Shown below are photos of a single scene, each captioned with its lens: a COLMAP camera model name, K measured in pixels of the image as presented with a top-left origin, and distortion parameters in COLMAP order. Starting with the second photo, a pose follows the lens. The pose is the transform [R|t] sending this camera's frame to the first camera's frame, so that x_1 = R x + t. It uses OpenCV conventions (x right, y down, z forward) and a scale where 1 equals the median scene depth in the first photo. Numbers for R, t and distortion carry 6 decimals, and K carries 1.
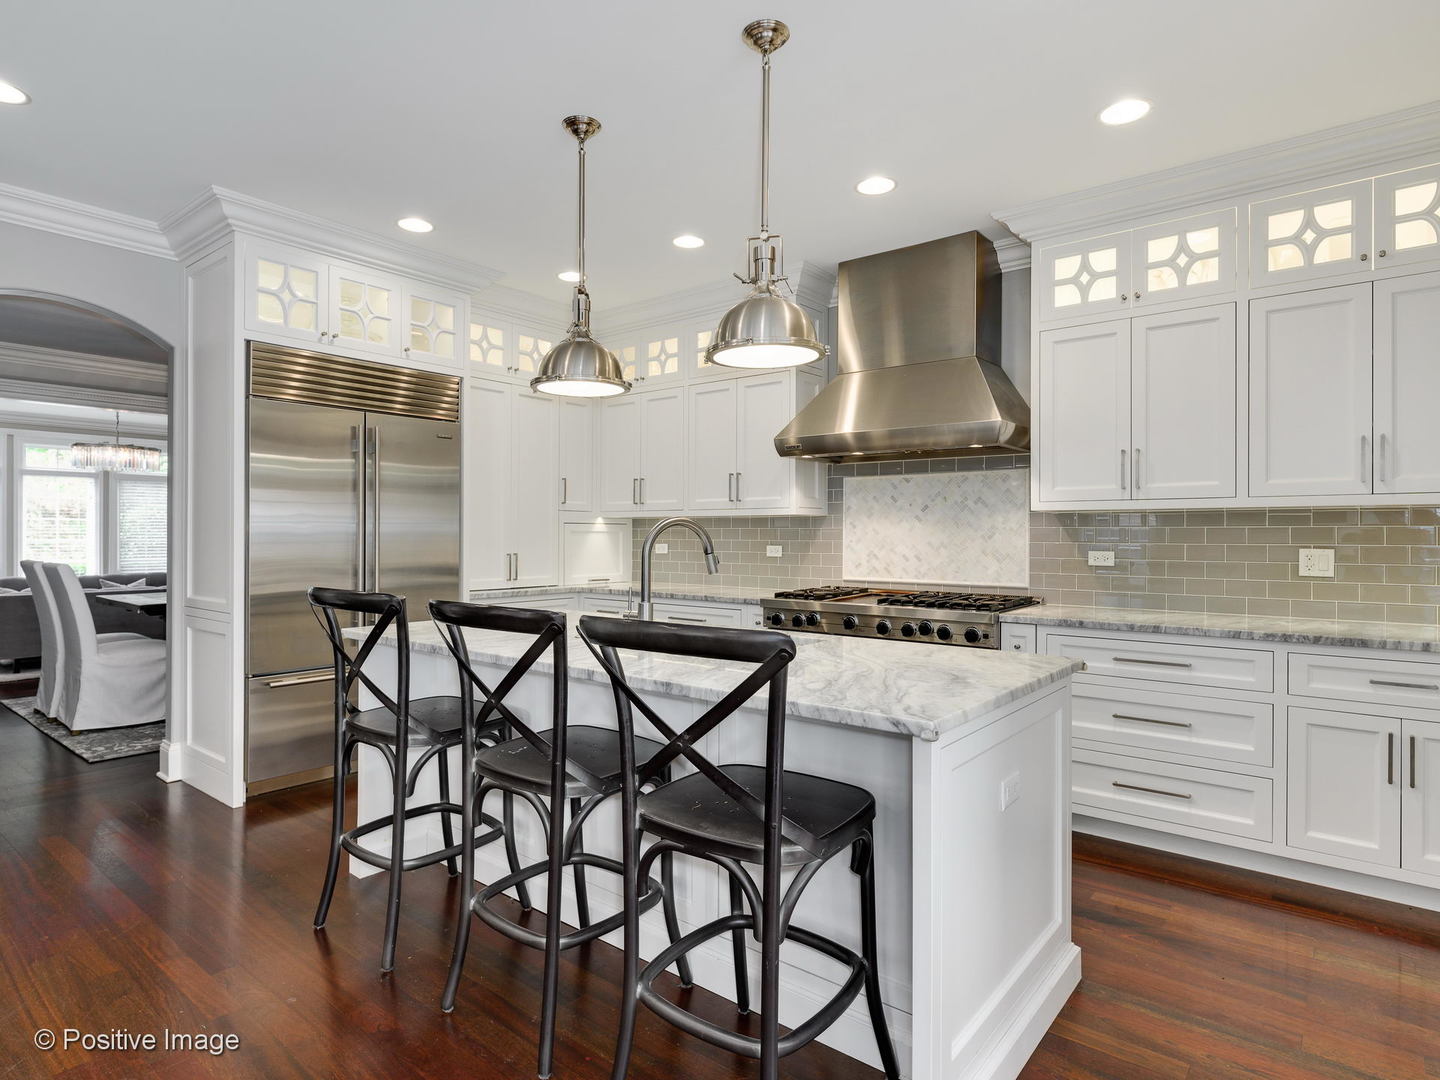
lens RADIAL K [[781.6, 0, 688.9], [0, 781.6, 531.4], [0, 0, 1]] dist [0.000514, -0.000256]
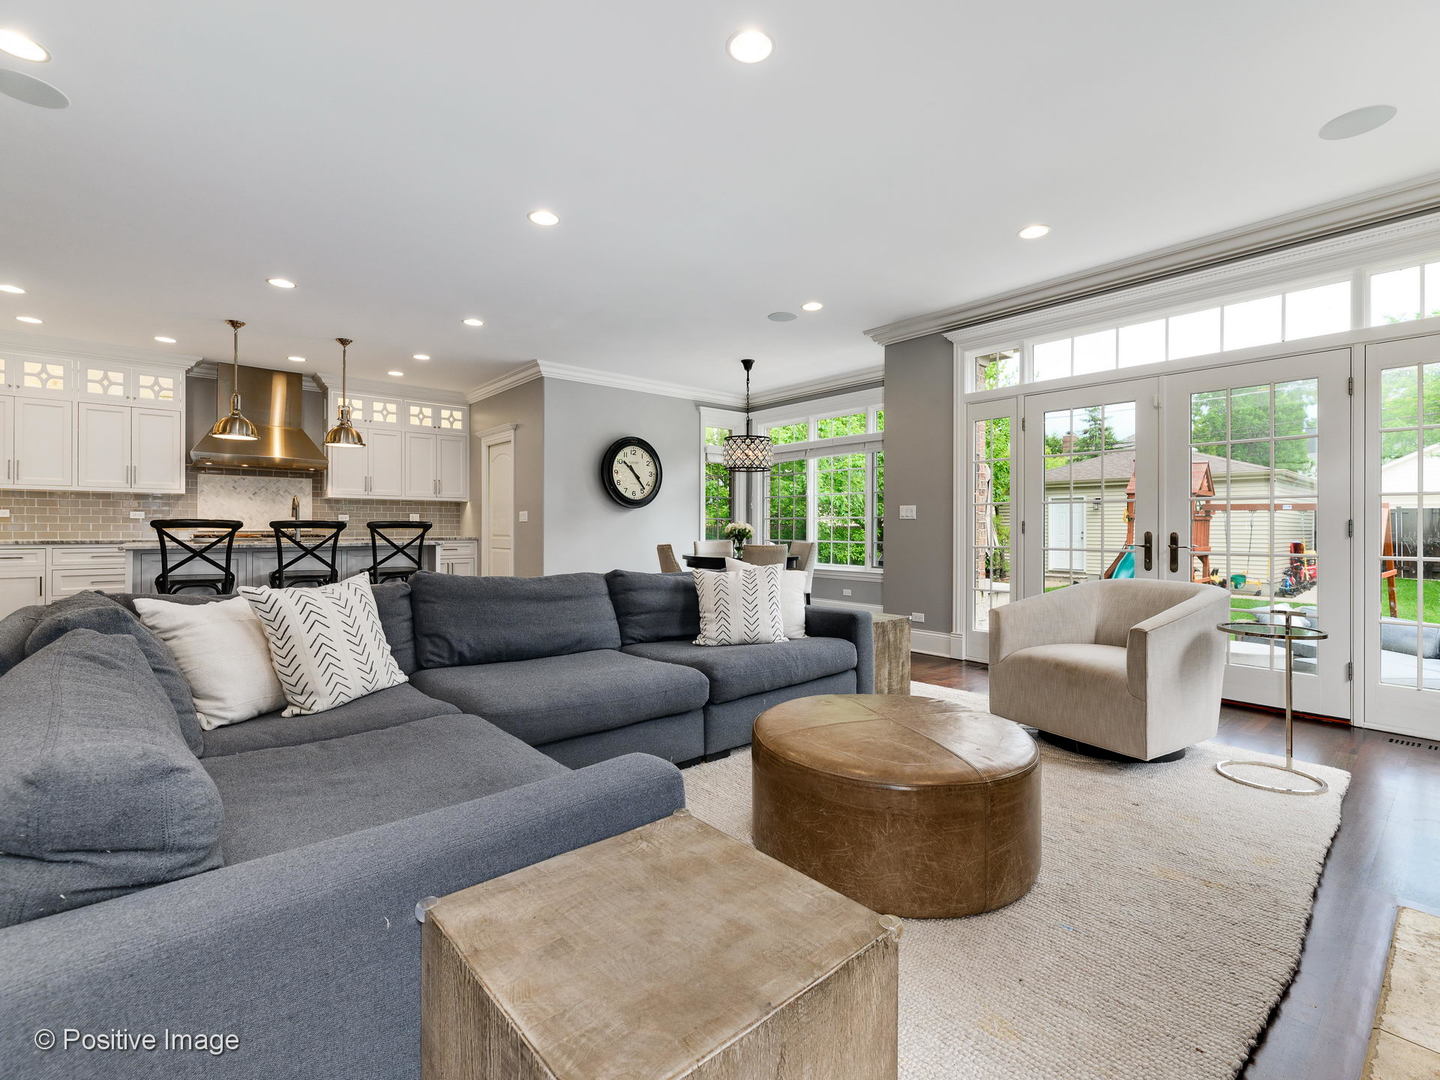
lens RADIAL K [[664.6, 0, 721.2], [0, 664.6, 532.1], [0, 0, 1]] dist [0.000233, -0.000638]
pose [[0.162176, -0.008583, 0.986724, -1.210416], [-0.000450, 0.999961, 0.008772, 0.054684], [-0.986762, -0.001867, 0.162166, -0.473079]]
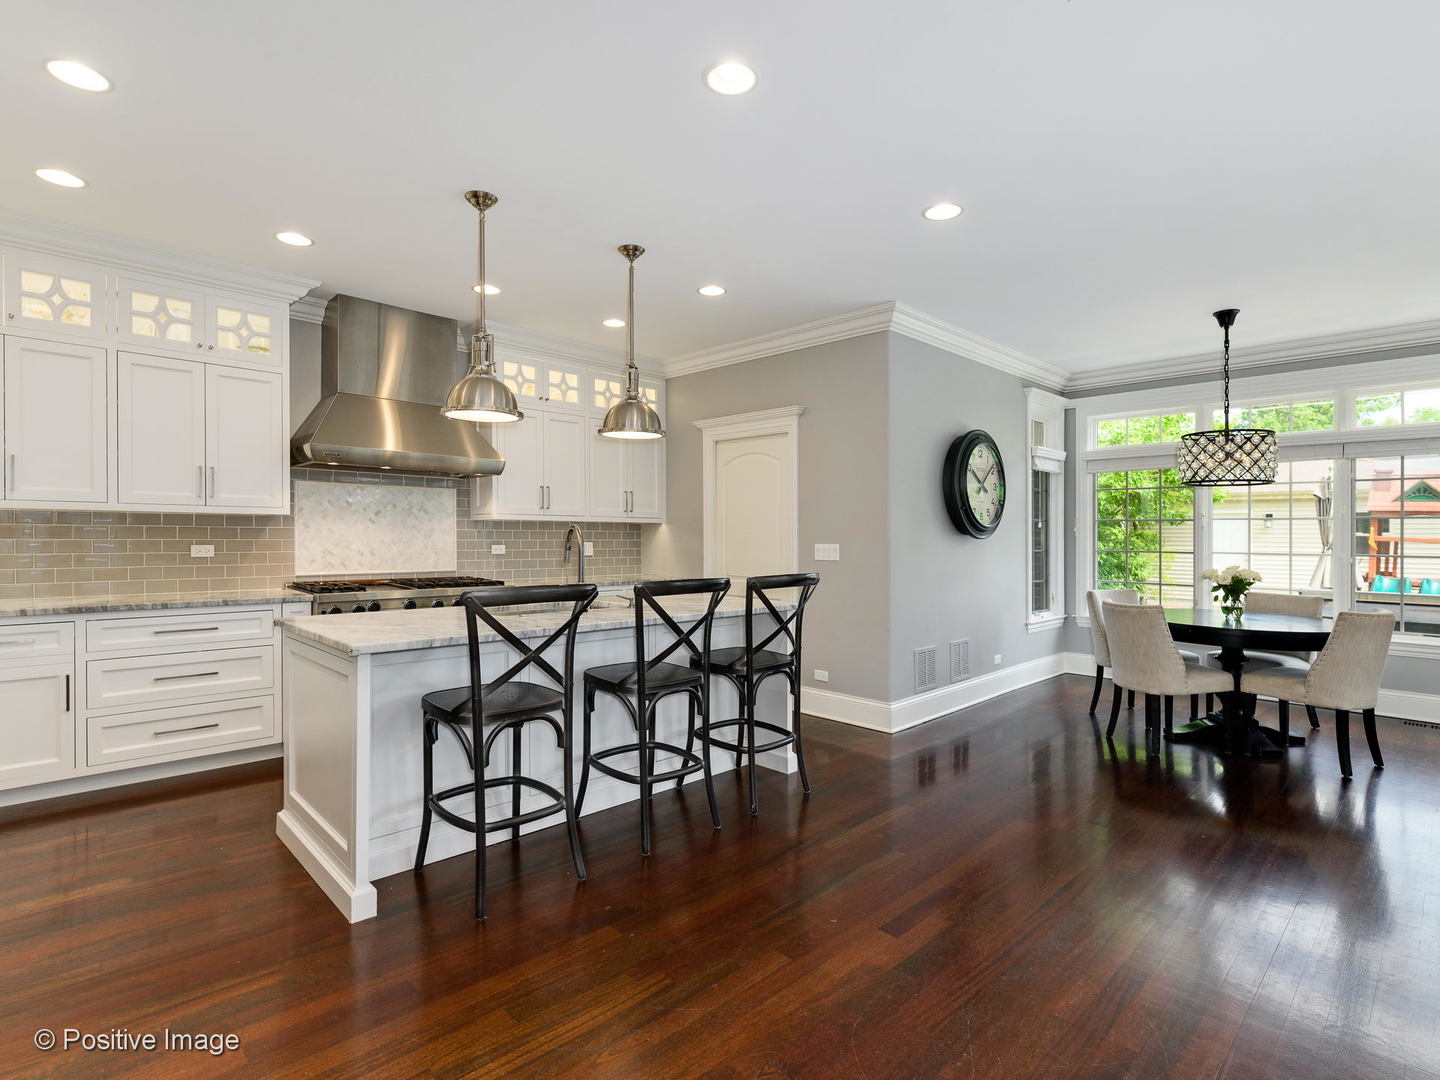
lens RADIAL K [[733.0, 0, 725.7], [0, 733.0, 542.0], [0, 0, 1]] dist [0.000010, 0.000661]
pose [[0.095944, -0.007833, 0.995356, -0.812914], [-0.006999, 0.999939, 0.008544, 0.002990], [-0.995362, -0.007786, 0.095883, 0.341266]]
